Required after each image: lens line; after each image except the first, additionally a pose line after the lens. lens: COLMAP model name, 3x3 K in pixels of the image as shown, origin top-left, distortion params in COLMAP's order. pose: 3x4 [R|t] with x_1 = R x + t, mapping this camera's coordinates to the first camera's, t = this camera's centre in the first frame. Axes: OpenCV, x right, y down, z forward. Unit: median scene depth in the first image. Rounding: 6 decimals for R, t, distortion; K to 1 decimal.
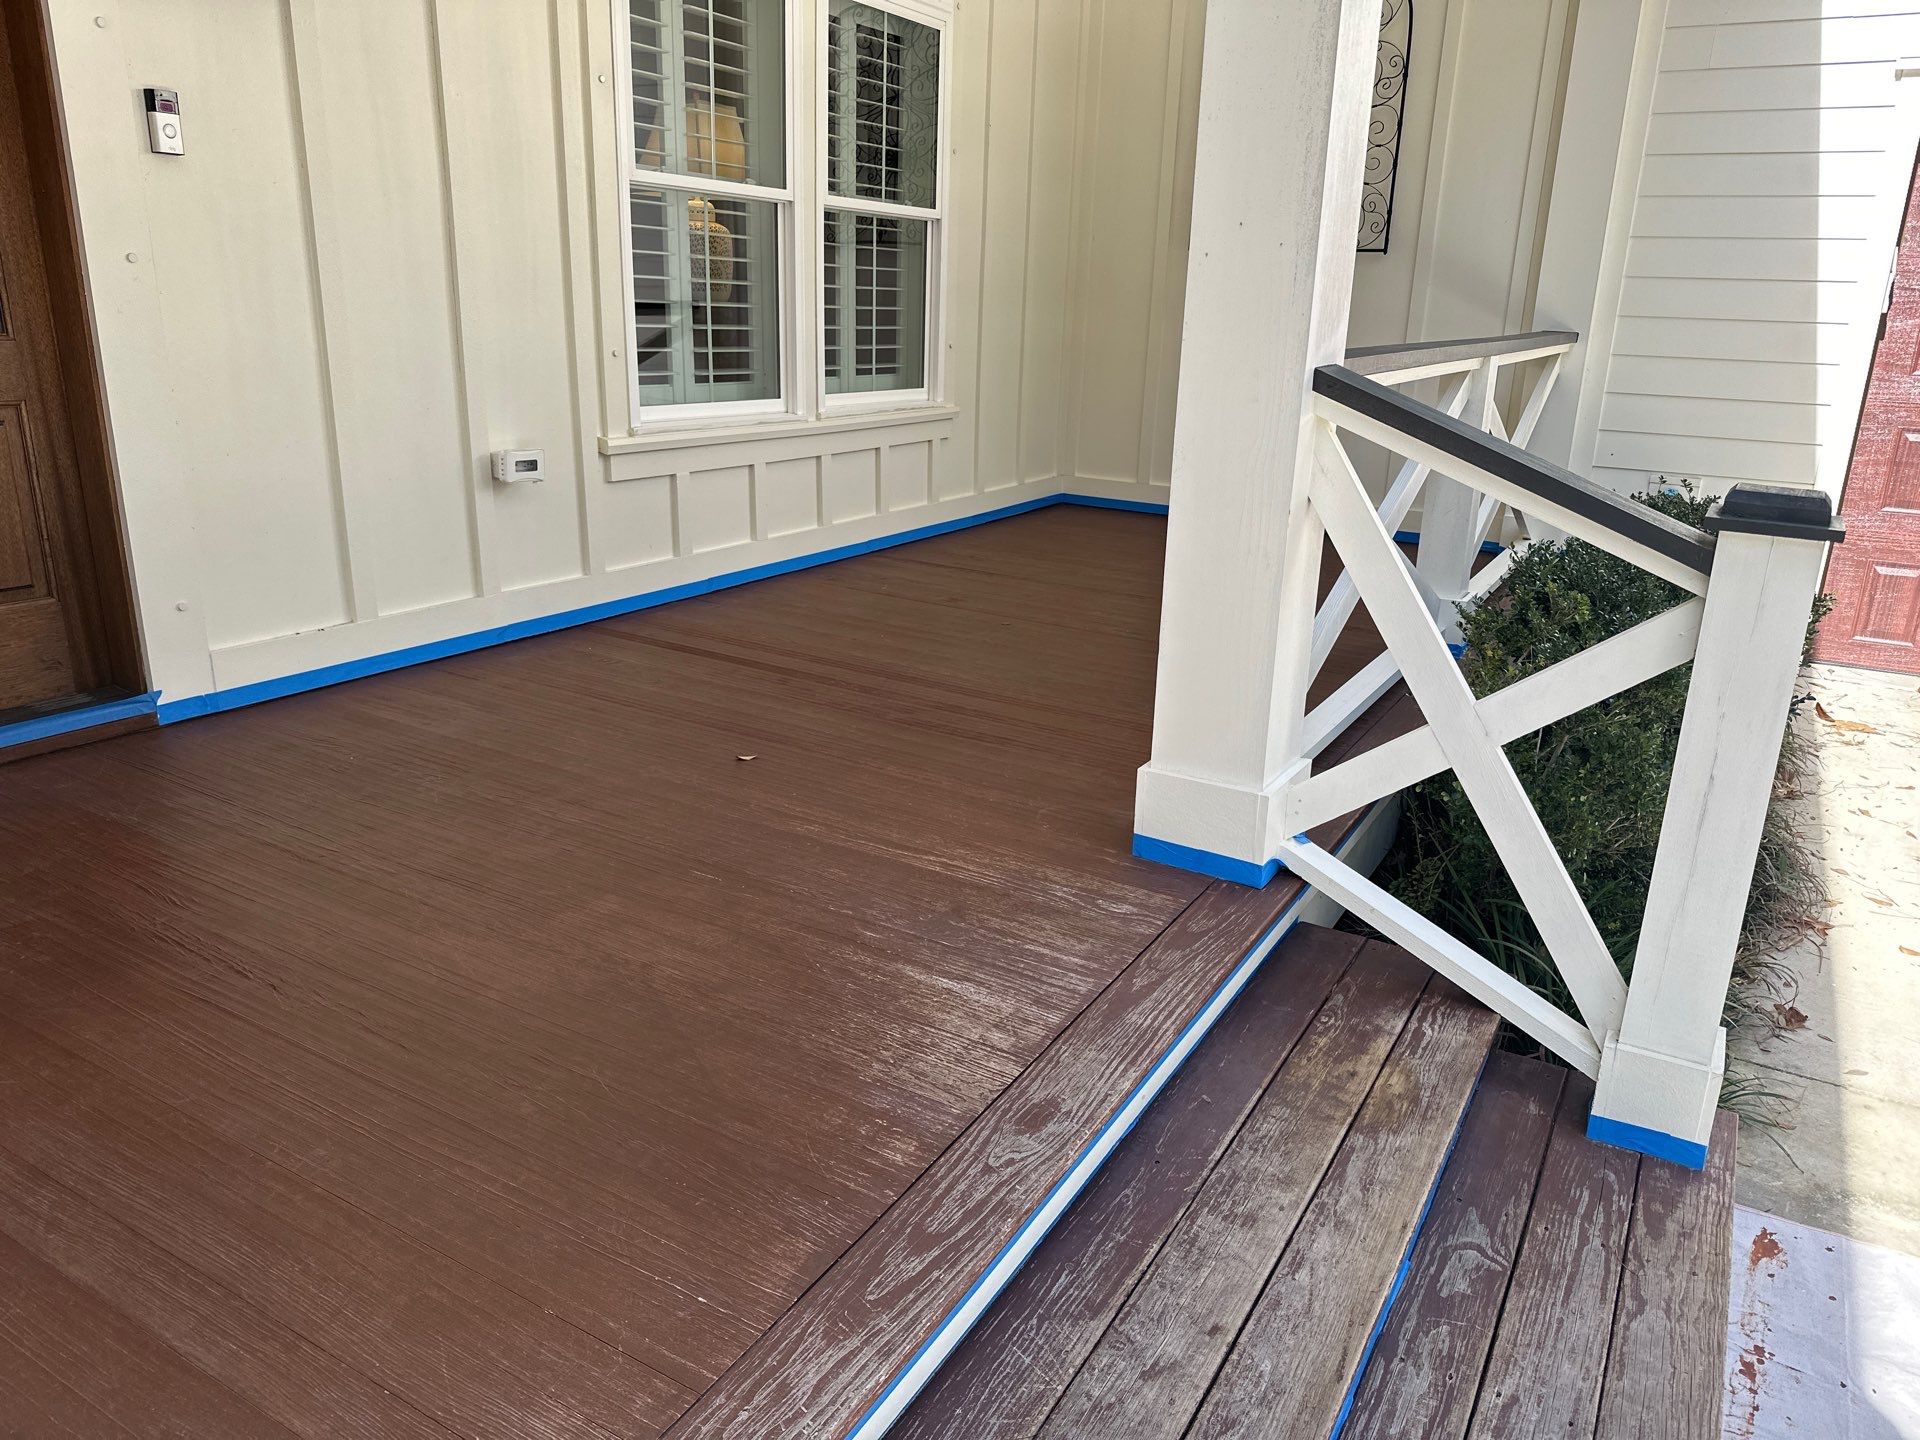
lens RADIAL K [[1333.8, 0, 966.7], [0, 1333.8, 712.1], [0, 0, 1]] dist [0.071401, -0.095007]
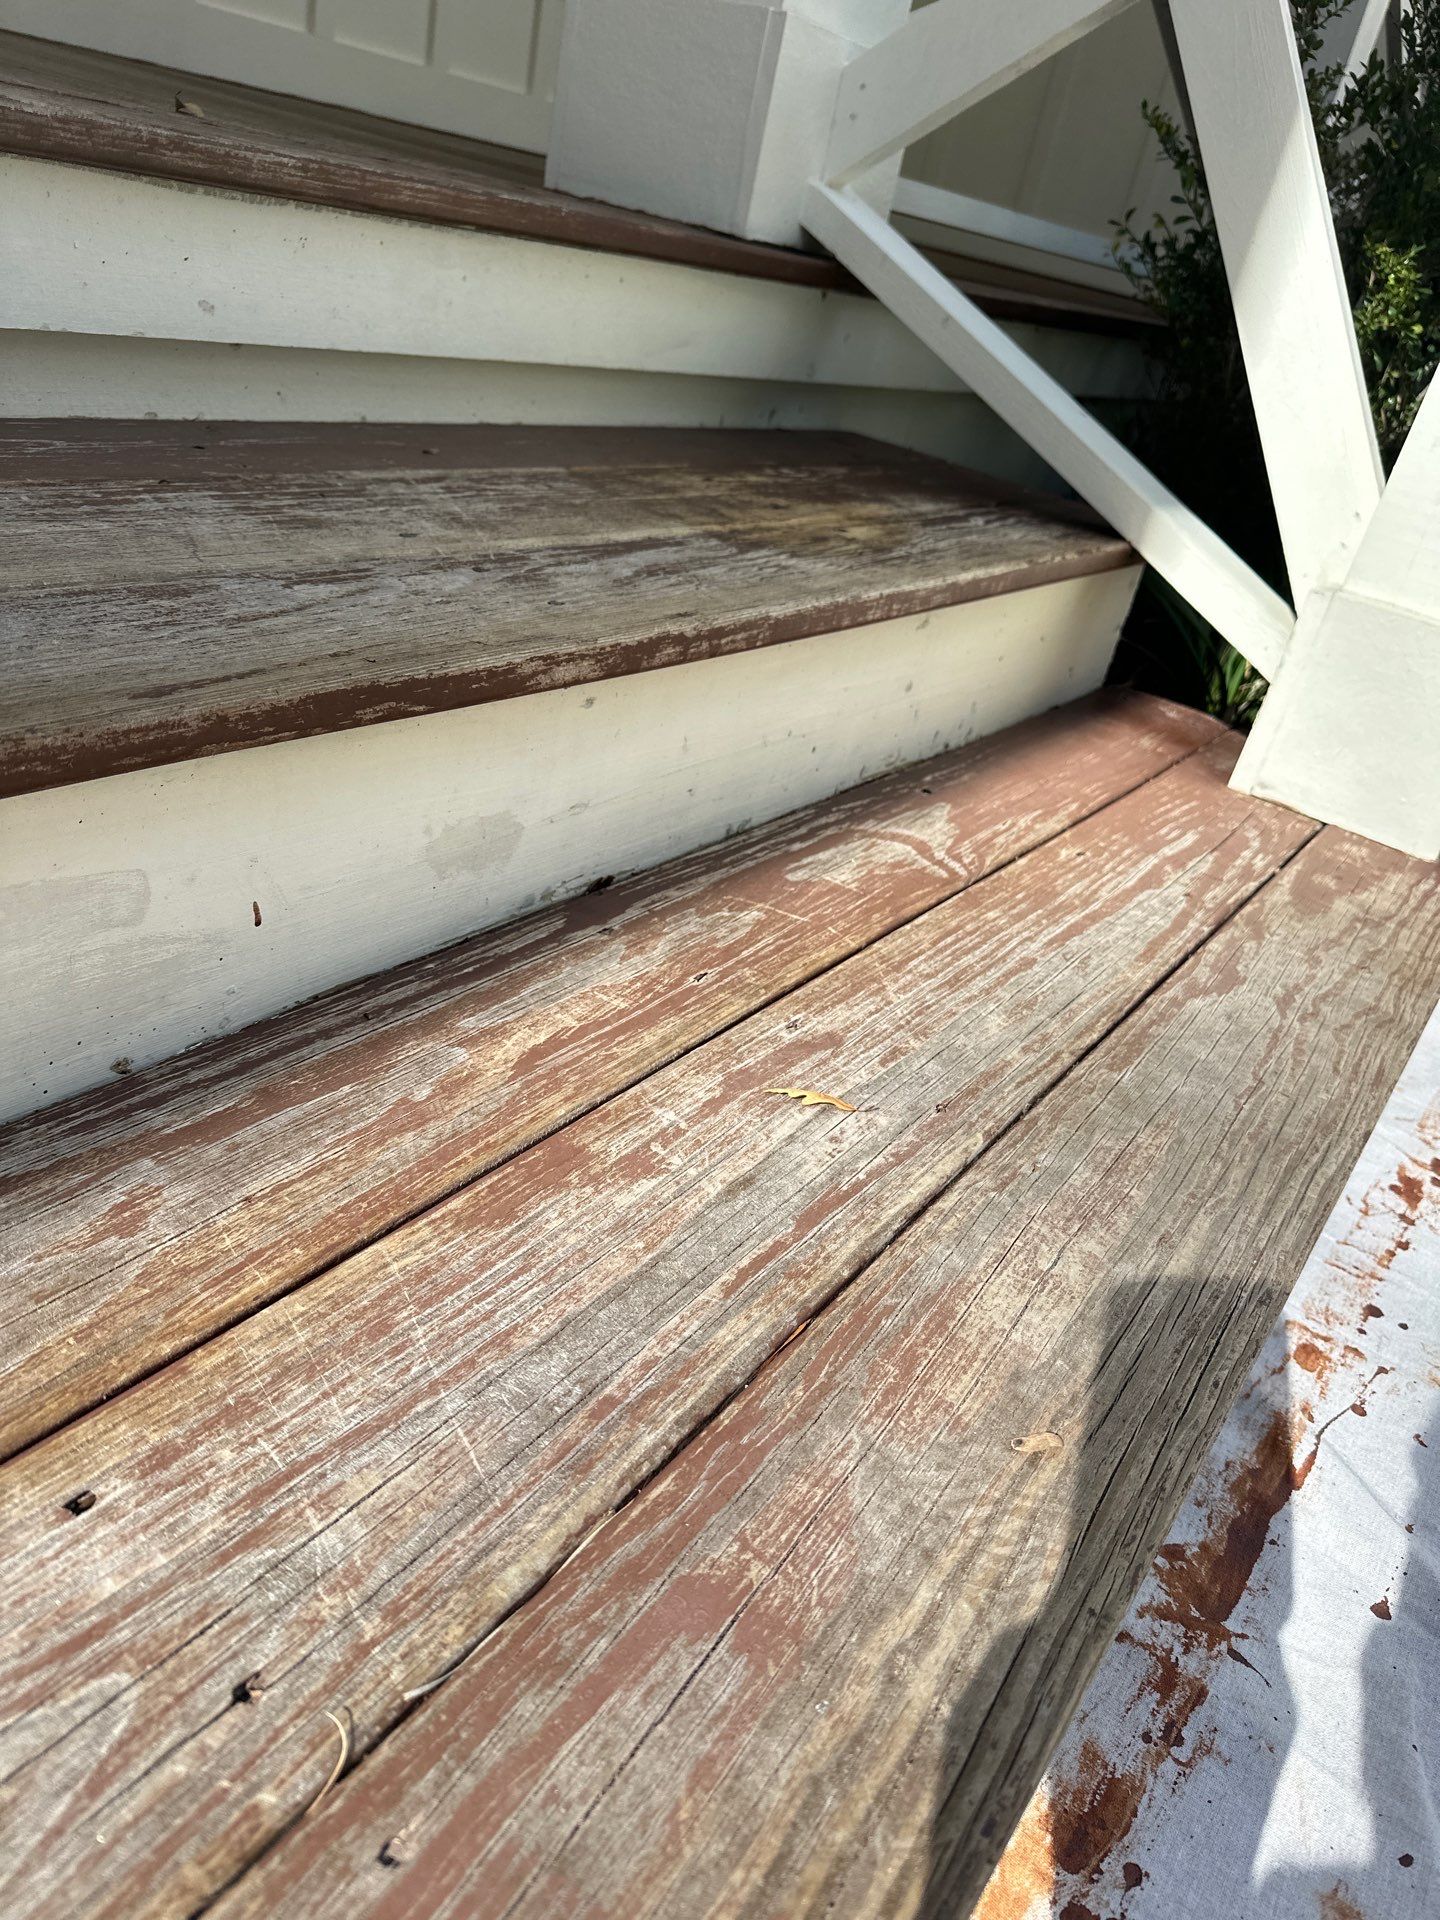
lens RADIAL K [[1353.0, 0, 680.0], [0, 1353.0, 992.4], [0, 0, 1]] dist [0.034237, -0.030533]
pose [[0.980118, 0.198139, -0.010433, 0.245621], [-0.190980, 0.956353, 0.221170, 0.281036], [0.053800, -0.214780, 0.975180, 0.417159]]
